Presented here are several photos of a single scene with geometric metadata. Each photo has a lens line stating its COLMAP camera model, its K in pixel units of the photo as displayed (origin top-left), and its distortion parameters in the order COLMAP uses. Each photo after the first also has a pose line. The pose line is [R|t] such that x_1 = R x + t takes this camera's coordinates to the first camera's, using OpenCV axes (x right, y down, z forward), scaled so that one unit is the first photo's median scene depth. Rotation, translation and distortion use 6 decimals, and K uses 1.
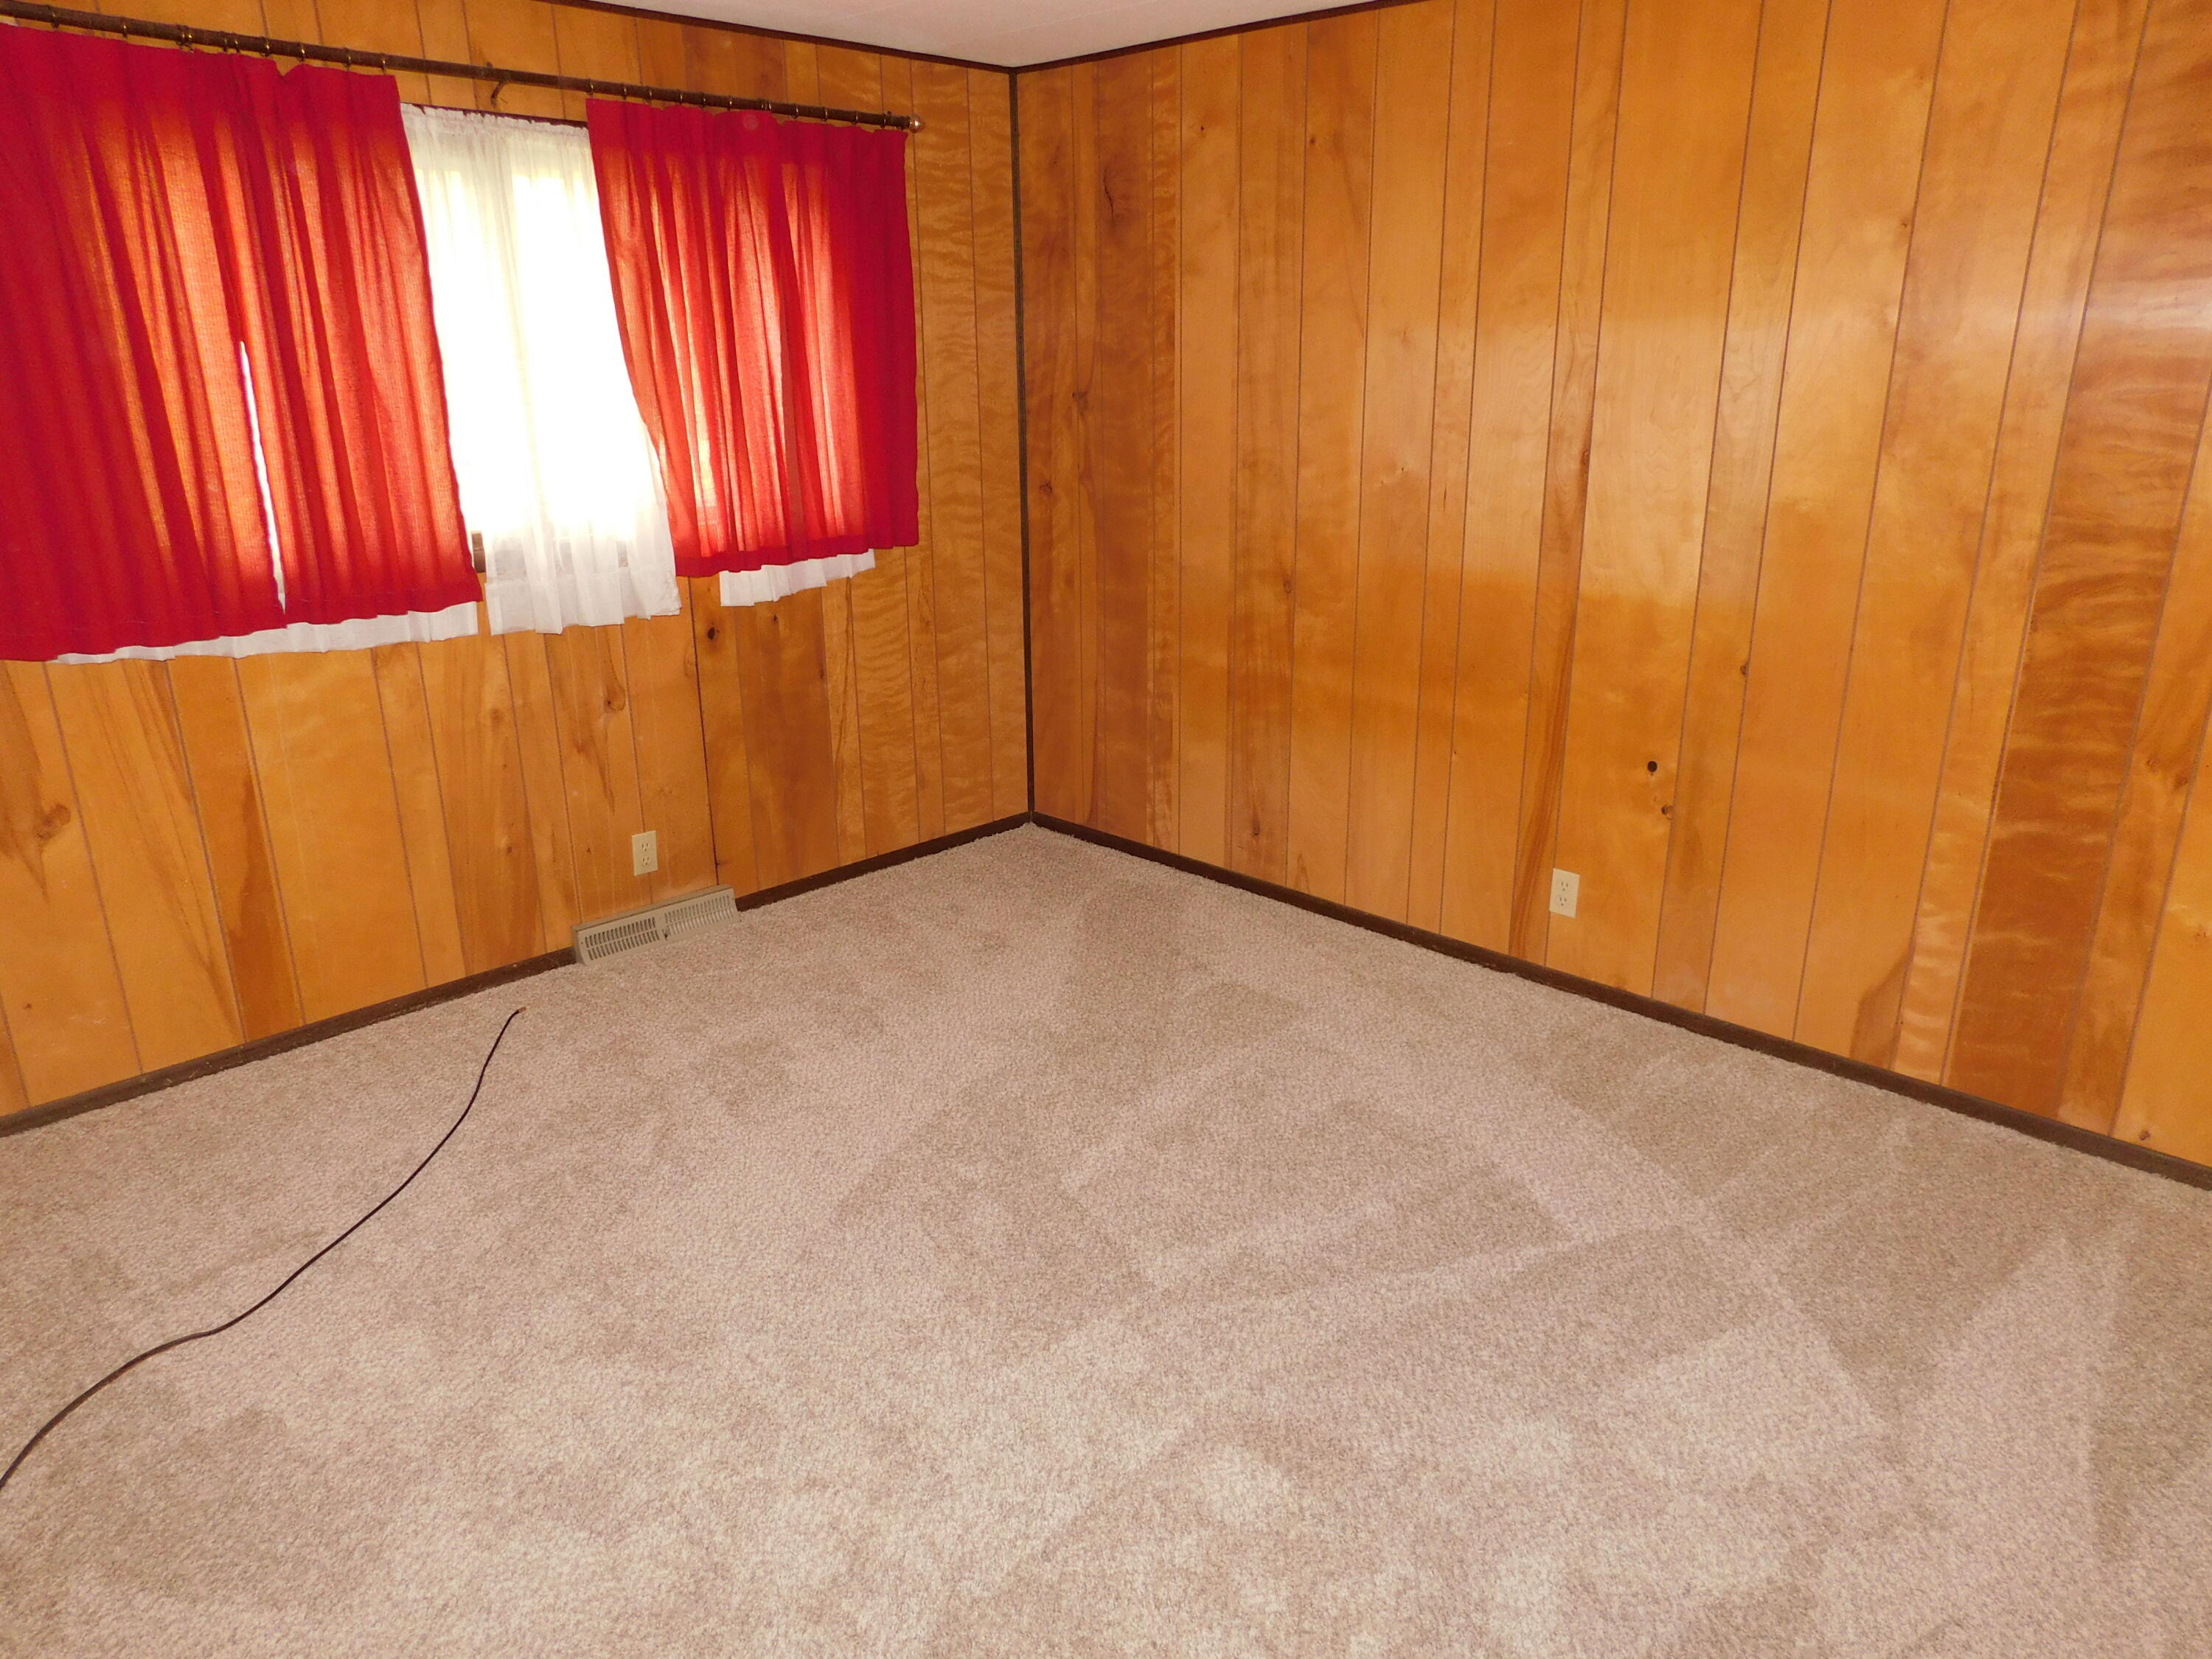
lens RADIAL K [[1461.8, 0, 1104.2], [0, 1461.8, 834.1], [0, 0, 1]] dist [-0.064830, 0.053817]
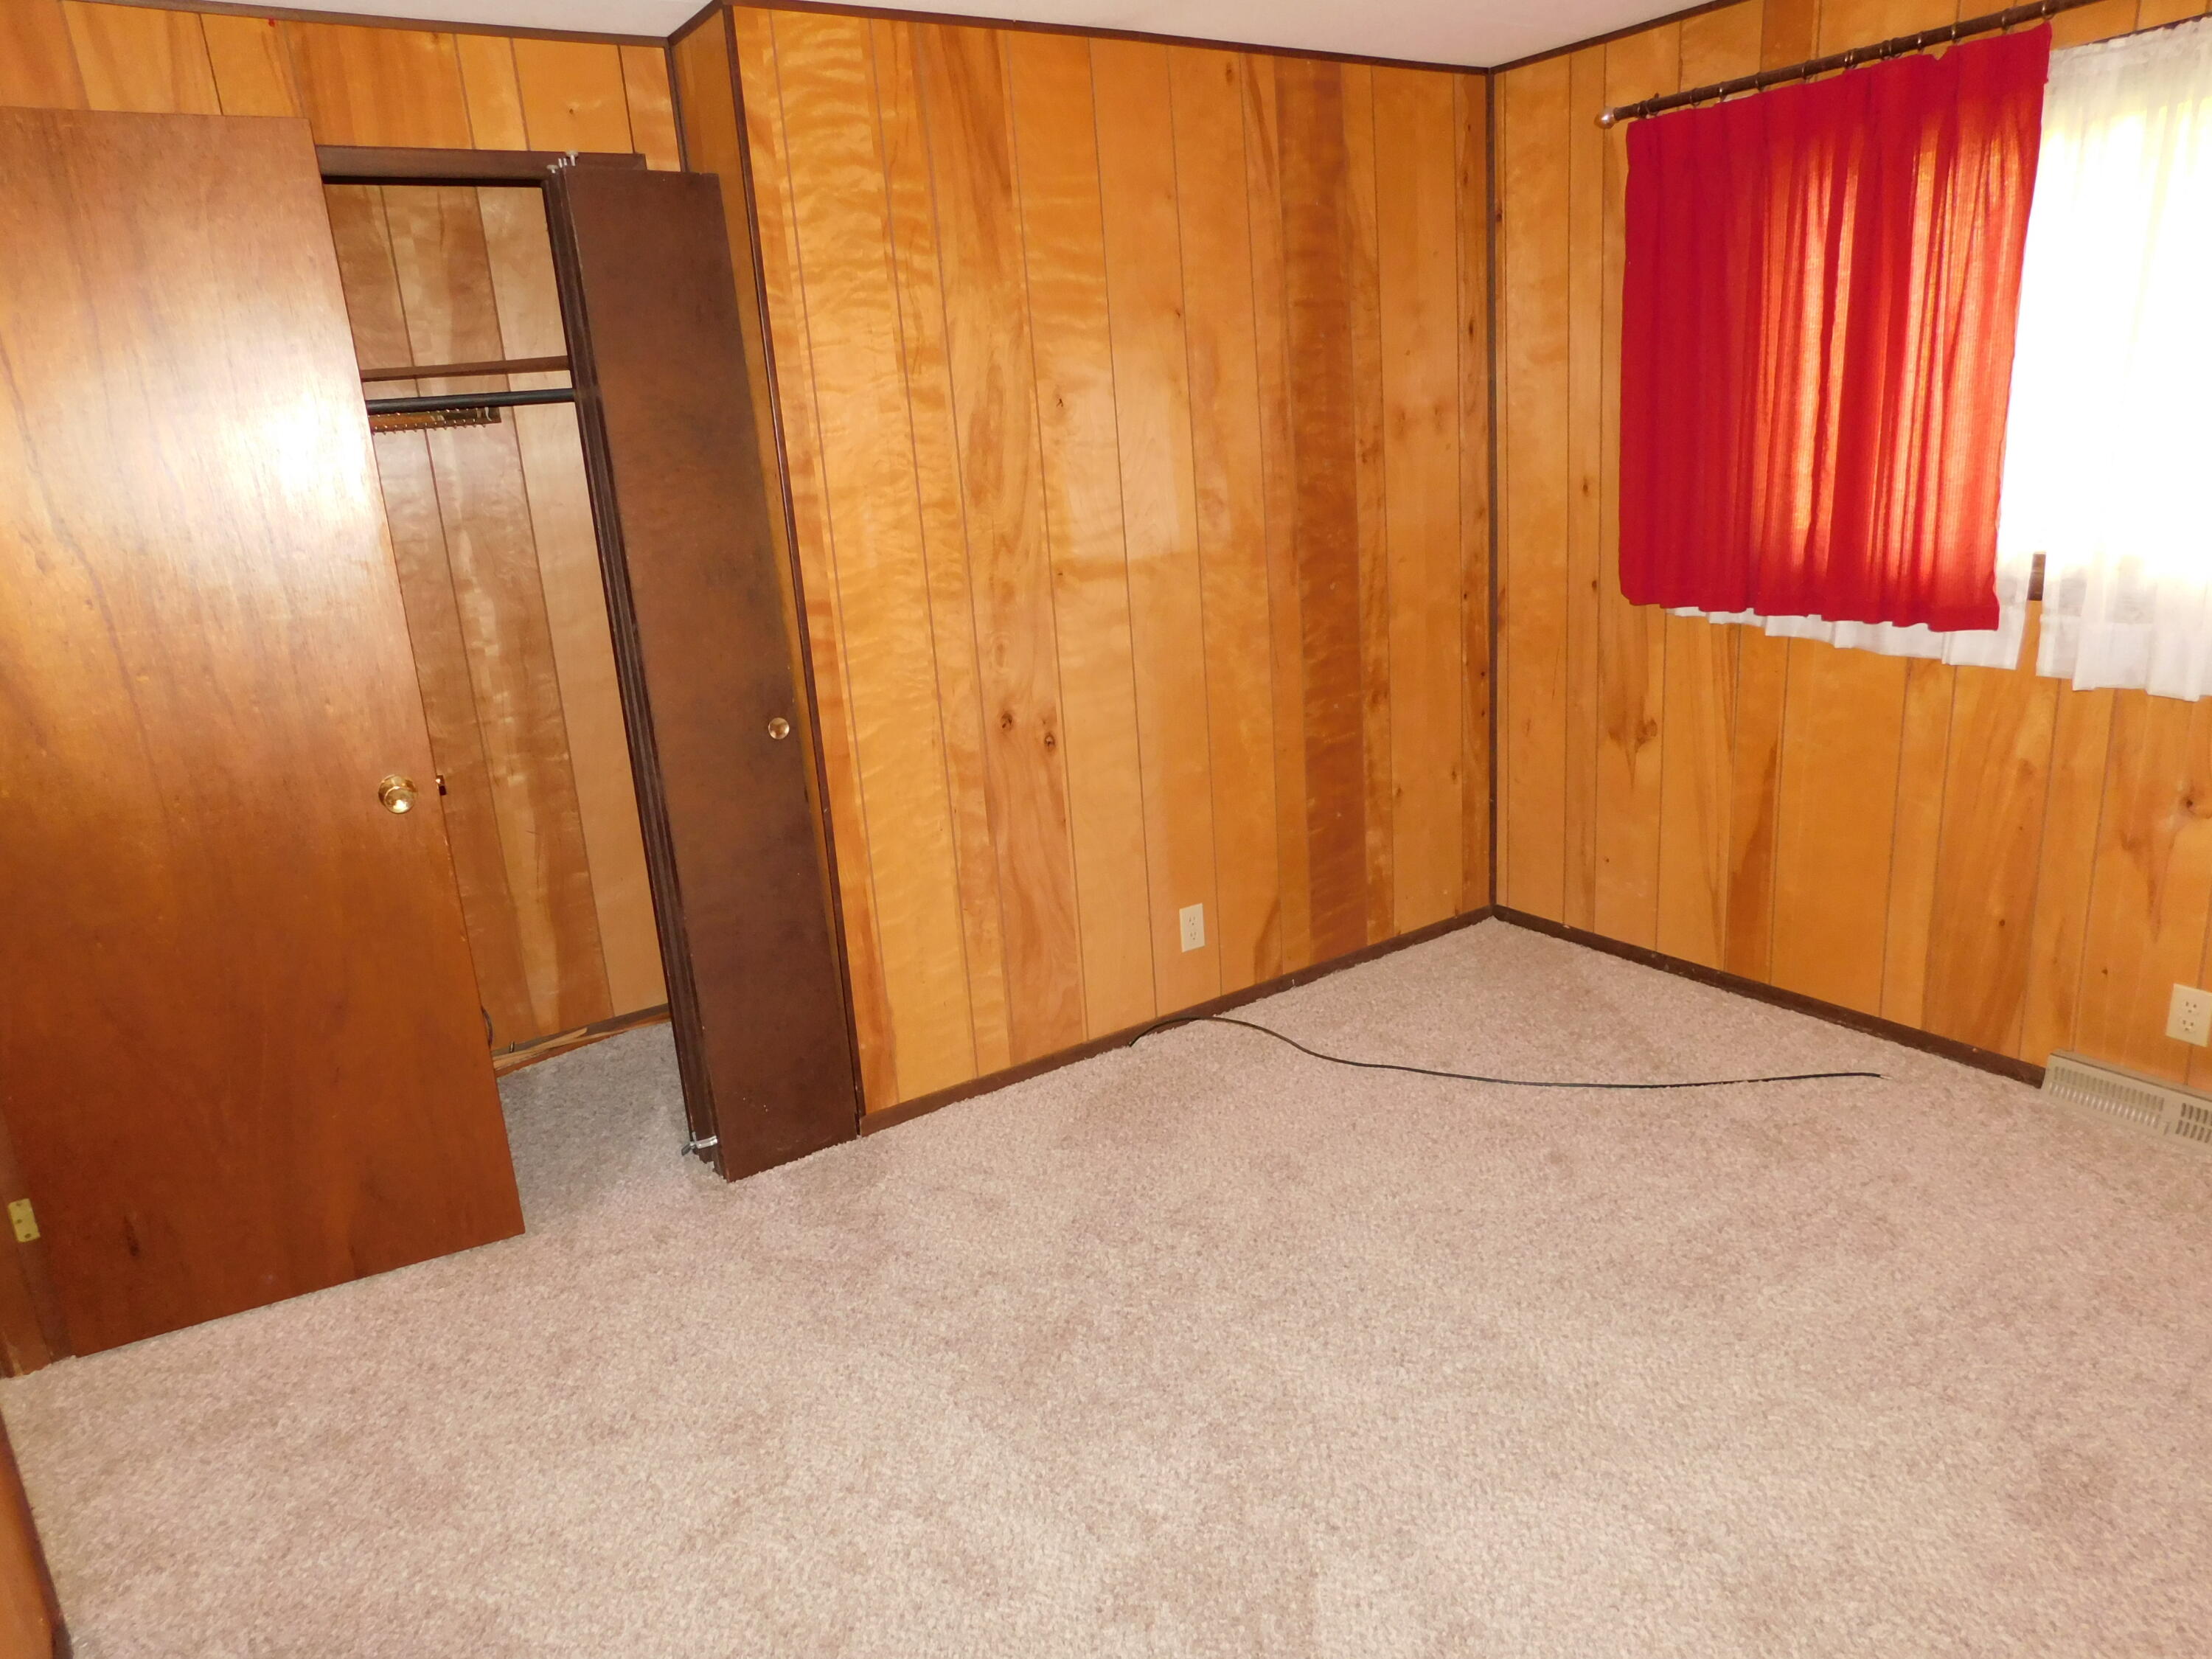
lens RADIAL K [[1461.8, 0, 1100.7], [0, 1461.8, 838.8], [0, 0, 1]] dist [-0.064830, 0.053817]
pose [[-0.218577, 0.292231, -0.931034, 0.502106], [-0.233635, 0.910683, 0.340693, -0.207520], [0.947438, 0.291990, -0.130779, 0.616385]]
